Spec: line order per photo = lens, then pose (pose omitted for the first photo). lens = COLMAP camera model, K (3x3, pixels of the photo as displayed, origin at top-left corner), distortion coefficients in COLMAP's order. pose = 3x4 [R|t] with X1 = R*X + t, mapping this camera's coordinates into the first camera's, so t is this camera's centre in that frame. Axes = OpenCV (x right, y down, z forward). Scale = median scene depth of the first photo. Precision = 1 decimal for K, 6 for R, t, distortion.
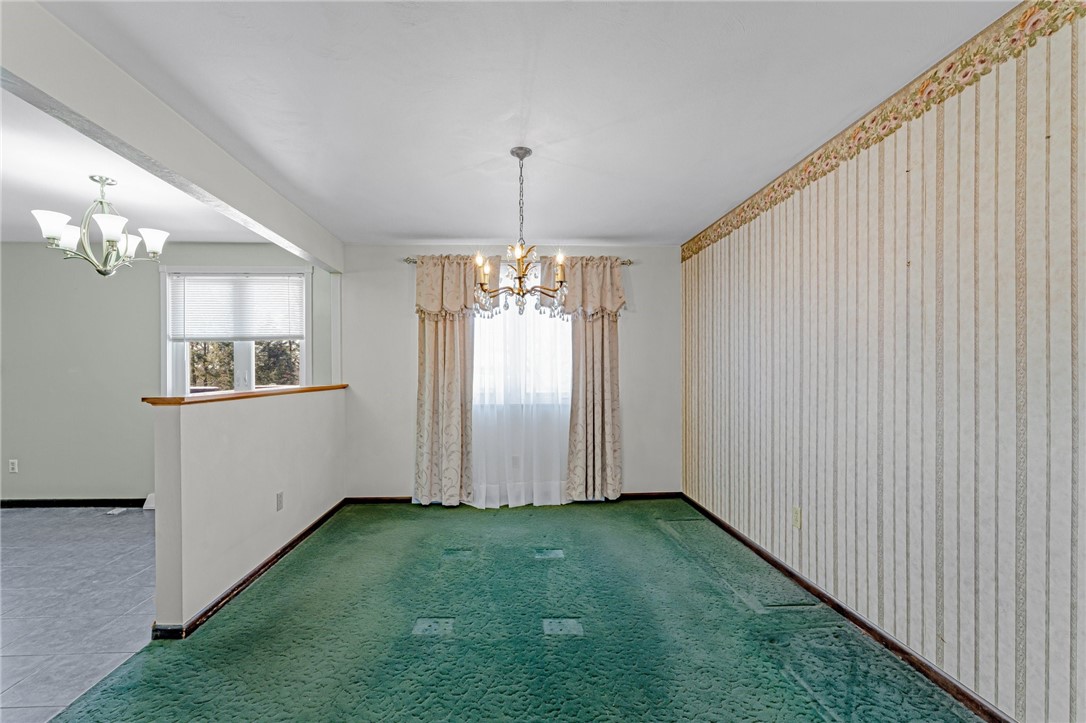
lens RADIAL K [[449.9, 0, 530.2], [0, 449.9, 366.3], [0, 0, 1]] dist [-0.001123, -0.000102]
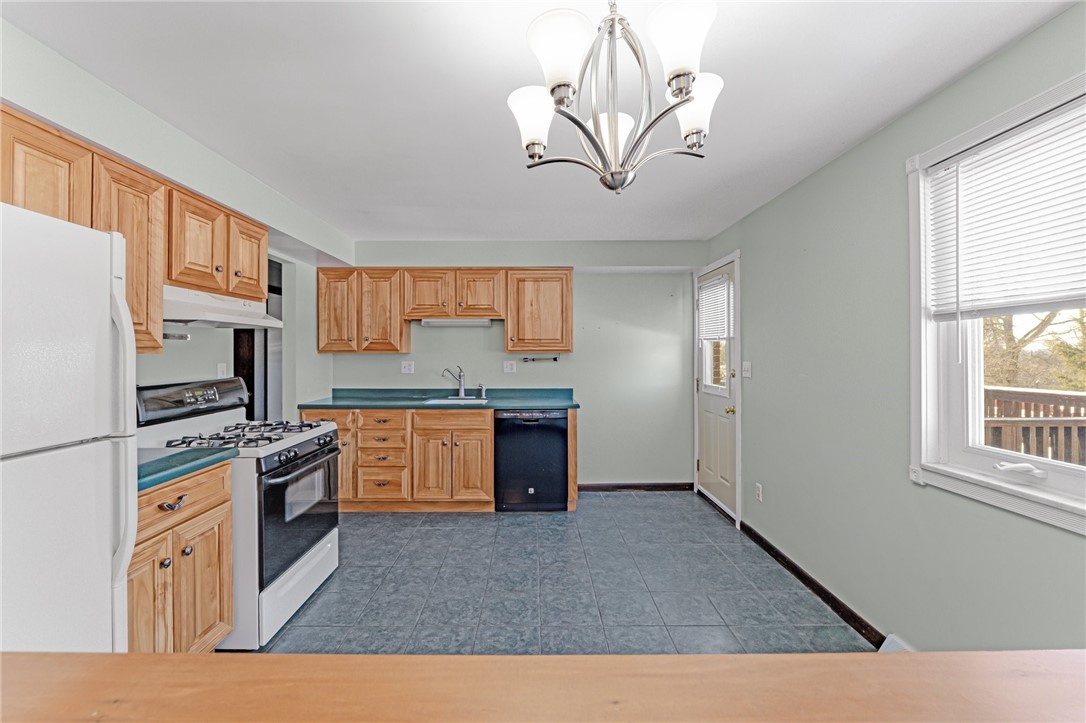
lens RADIAL K [[454.6, 0, 537.0], [0, 454.6, 353.2], [0, 0, 1]] dist [-0.002185, -0.000124]
pose [[-0.041985, 0.004848, -0.999106, -0.341647], [0.011250, 0.999927, 0.004379, -0.030060], [0.999055, -0.011057, -0.042037, 0.647161]]
